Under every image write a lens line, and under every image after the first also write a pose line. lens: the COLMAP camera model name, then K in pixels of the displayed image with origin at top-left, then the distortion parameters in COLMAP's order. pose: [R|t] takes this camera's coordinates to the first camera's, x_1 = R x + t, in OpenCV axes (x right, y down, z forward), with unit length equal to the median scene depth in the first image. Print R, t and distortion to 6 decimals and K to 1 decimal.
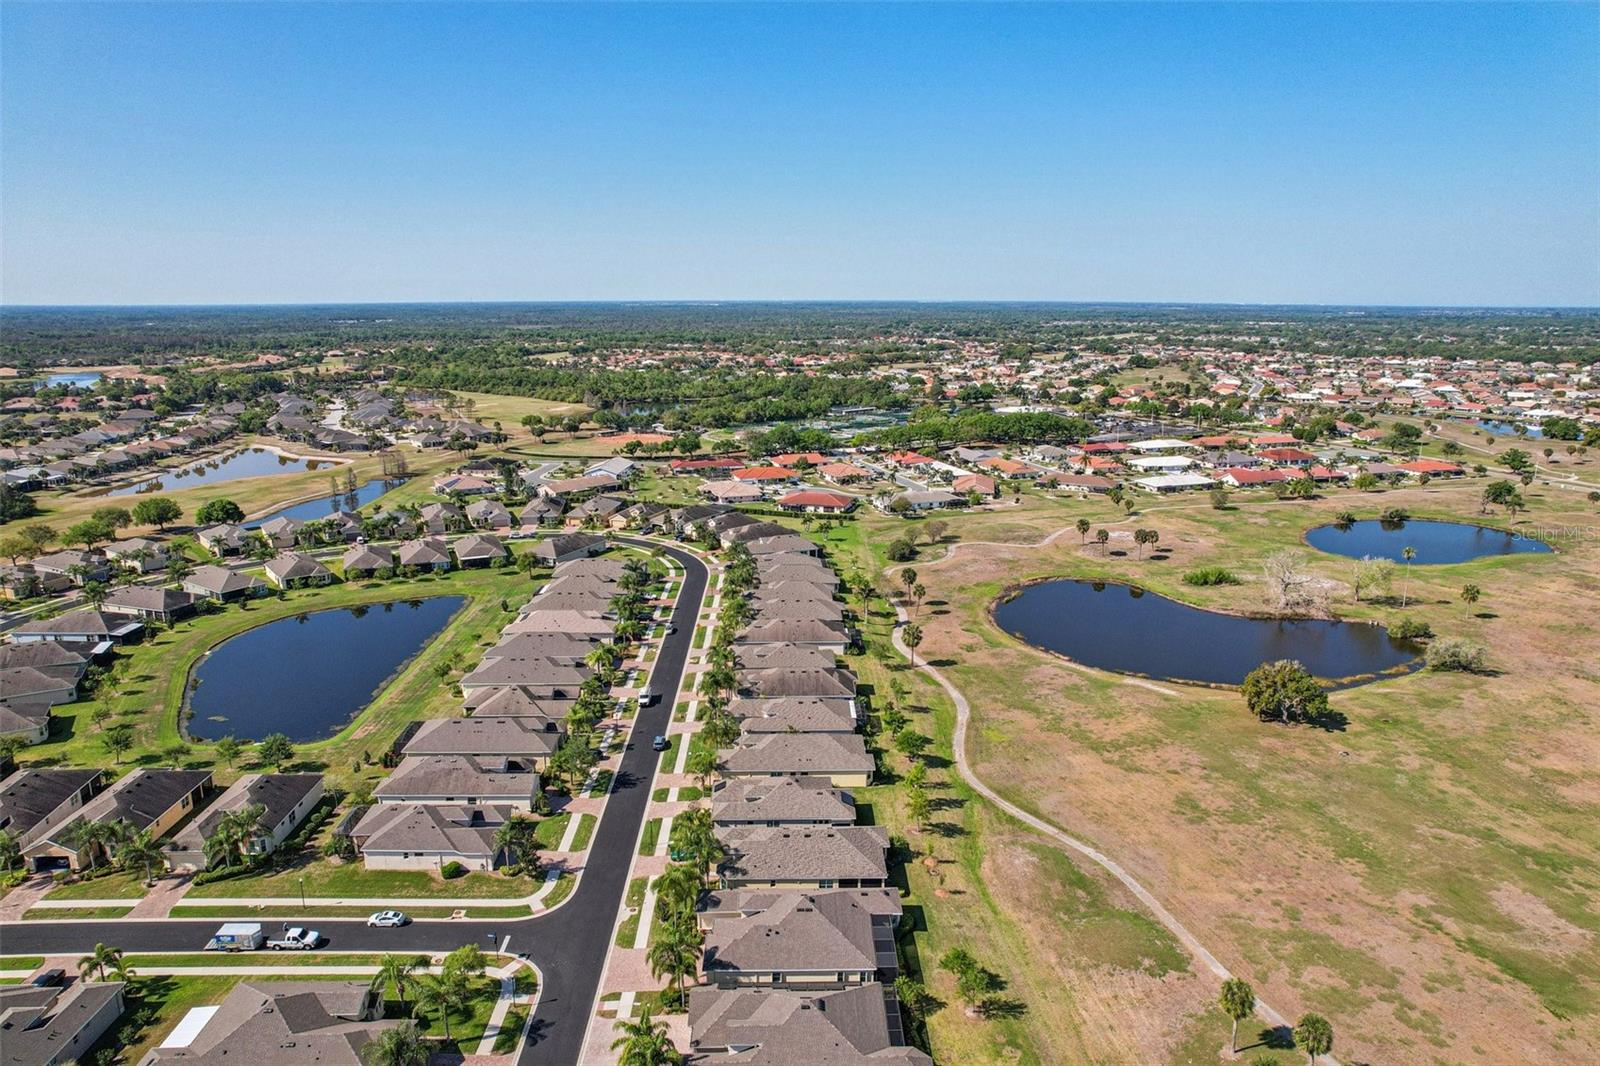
lens RADIAL K [[1024.0, 0, 800.0], [0, 1024.0, 533.0], [0, 0, 1]] dist [-0.067999, 0.057779]
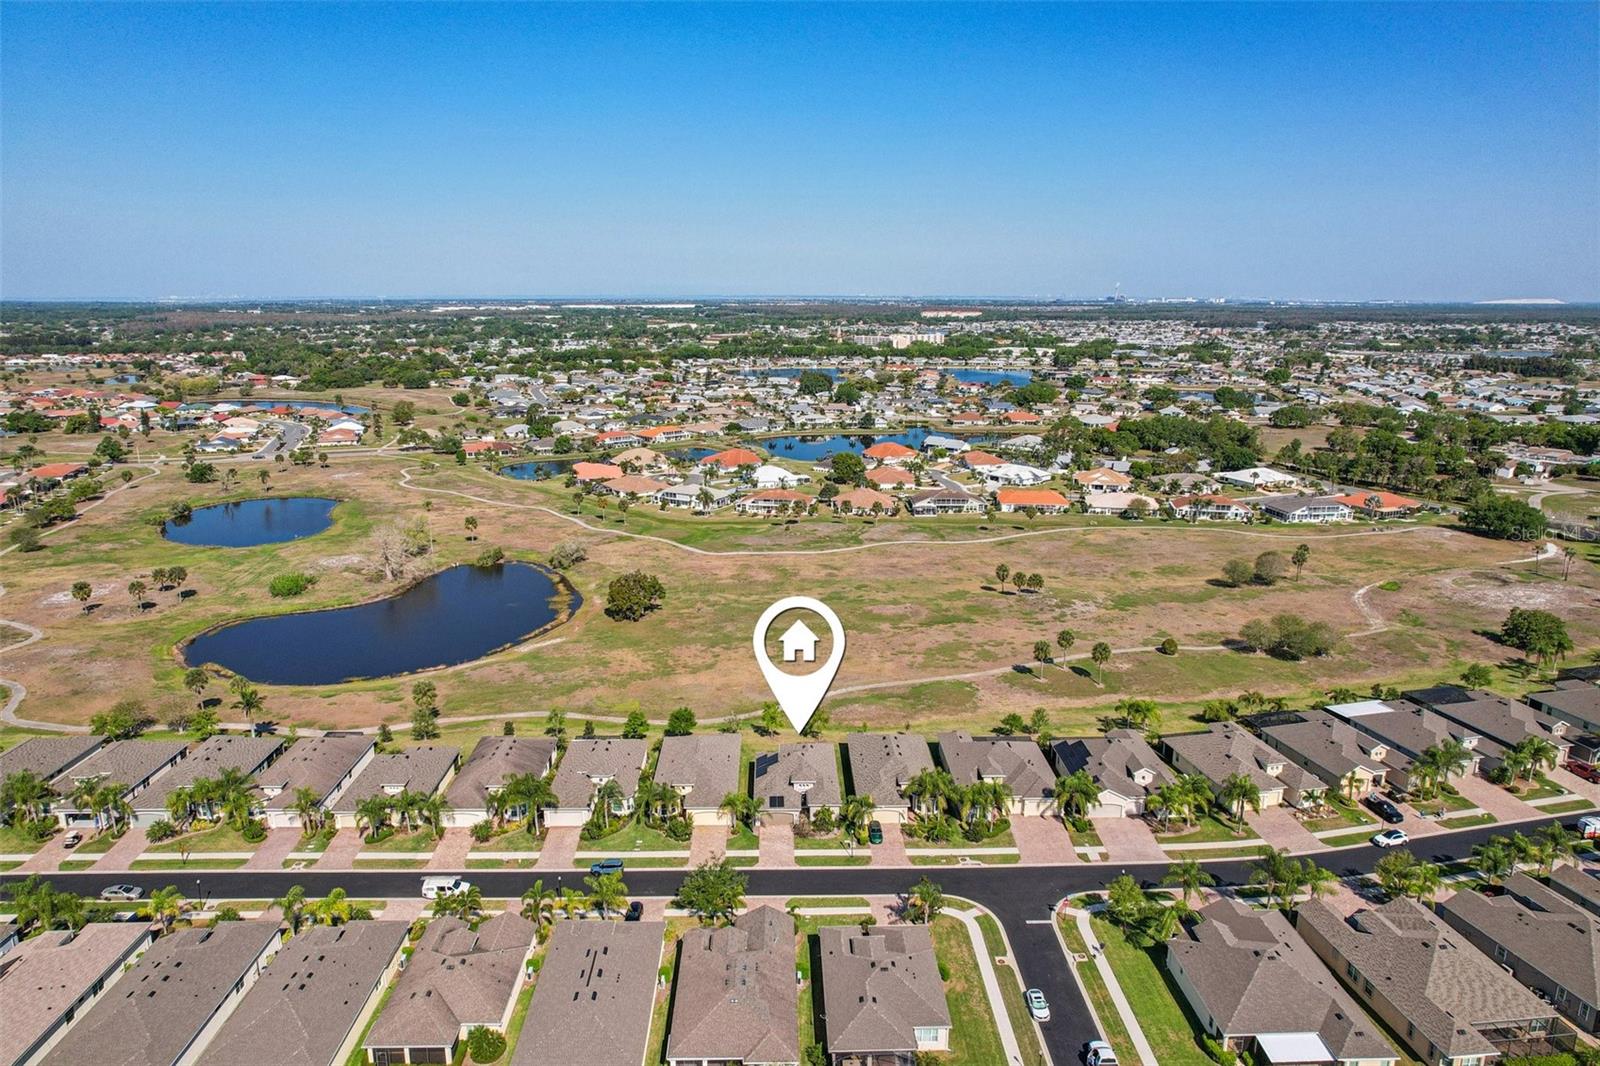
lens RADIAL K [[1024.0, 0, 800.0], [0, 1024.0, 533.0], [0, 0, 1]] dist [-0.067999, 0.057779]
pose [[-0.013142, -0.231311, 0.972791, -0.697133], [0.222704, 0.947761, 0.228368, -0.151882], [-0.974798, 0.219646, 0.039058, 0.641450]]
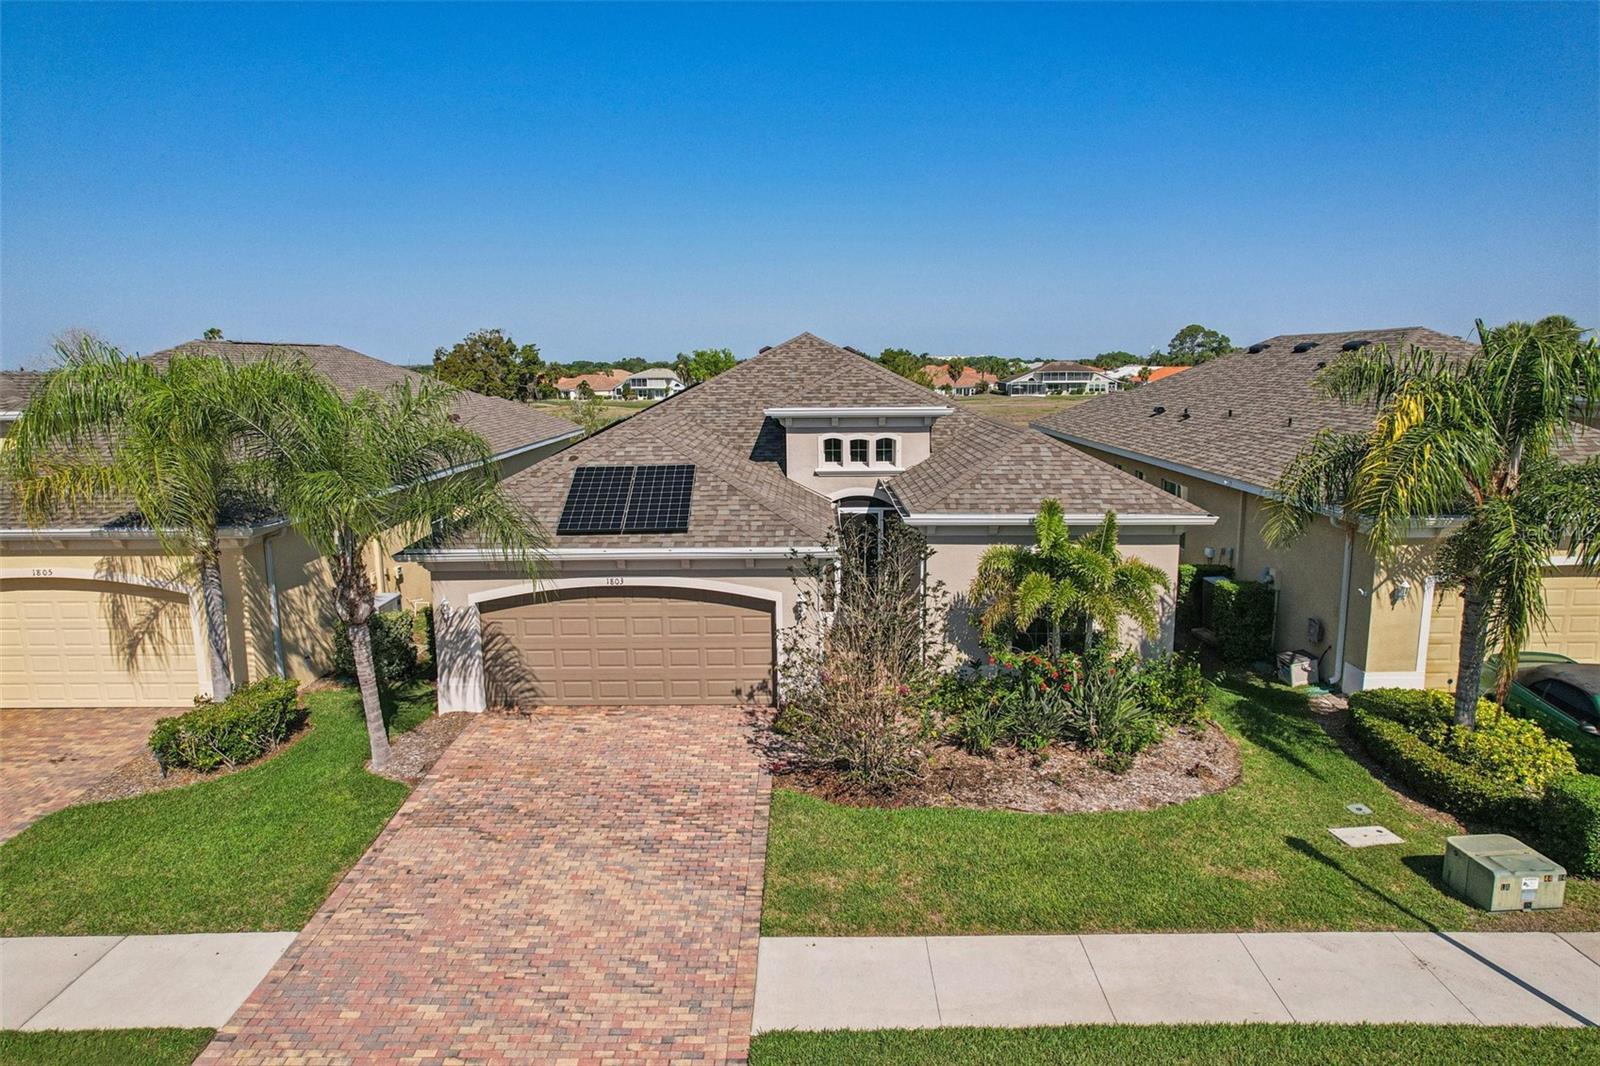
lens RADIAL K [[1024.0, 0, 800.0], [0, 1024.0, 533.0], [0, 0, 1]] dist [-0.067999, 0.057779]
pose [[0.018167, -0.164208, 0.986258, -0.136113], [0.236328, 0.959175, 0.155346, 0.173595], [-0.971504, 0.230258, 0.056232, 0.708185]]
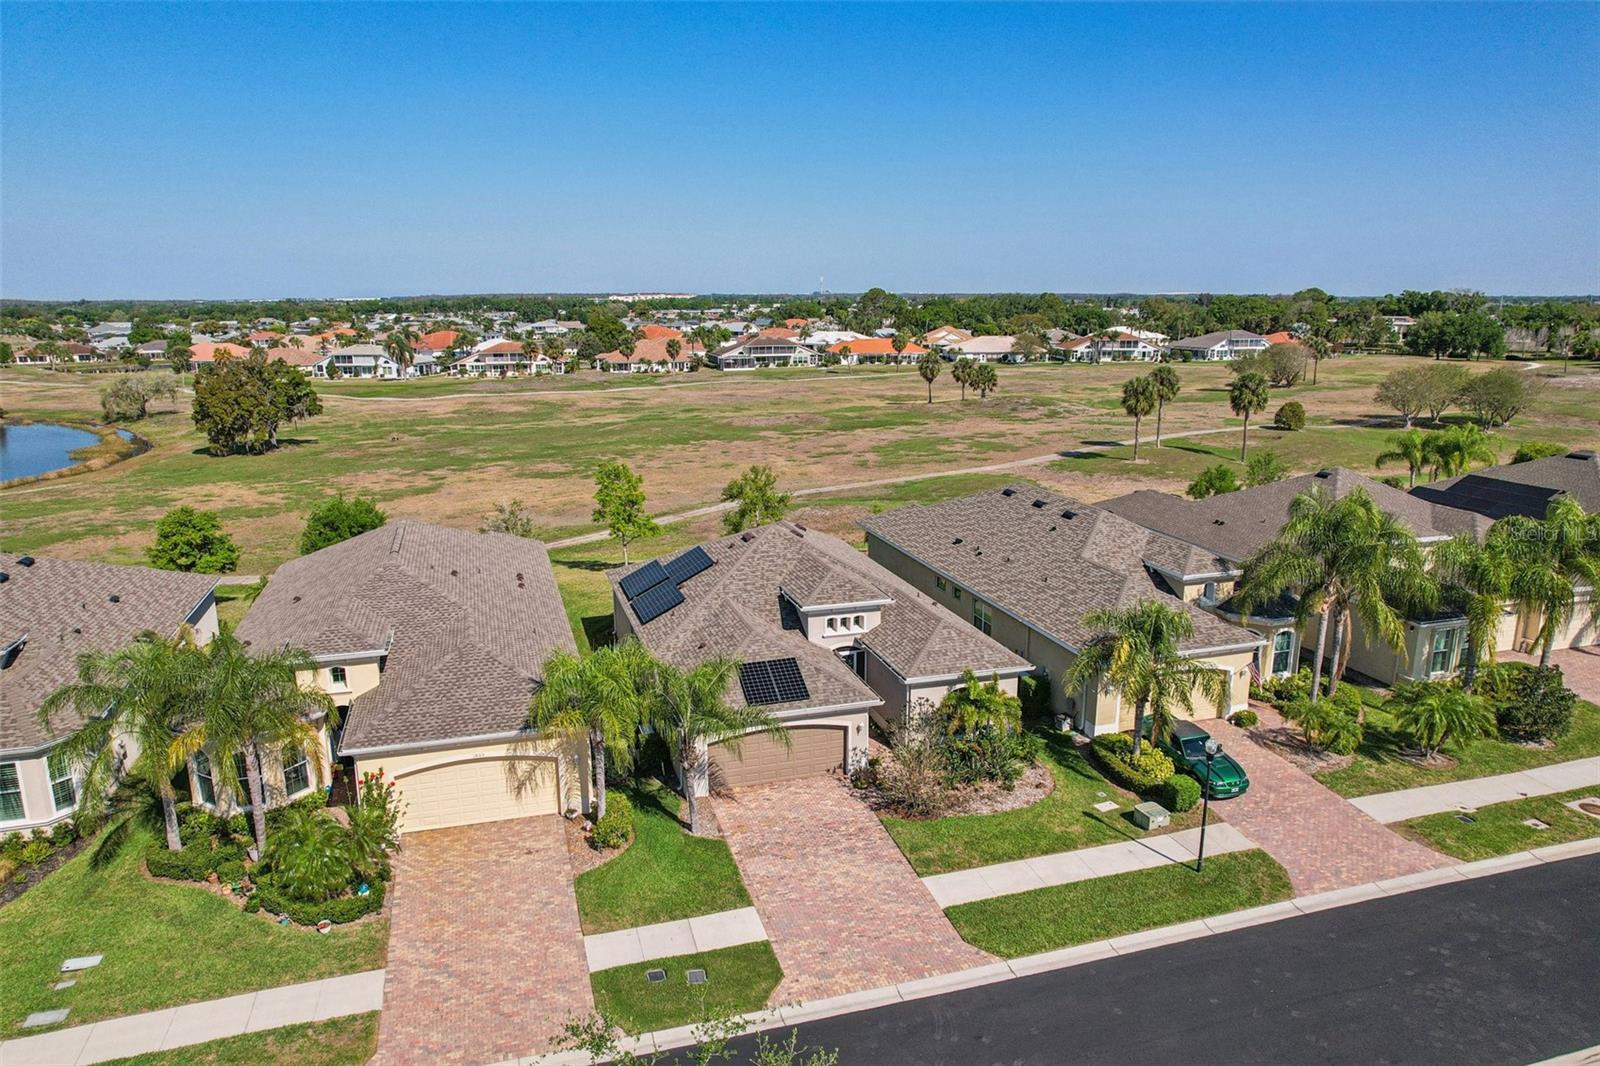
lens RADIAL K [[1044.7, 0, 800.0], [0, 1044.7, 533.0], [0, 0, 1]] dist [-0.046350, -0.000048]
pose [[-0.286204, -0.214619, 0.933823, -0.207095], [0.218524, 0.934287, 0.281701, 0.112779], [-0.932917, 0.284687, -0.220498, 0.750757]]
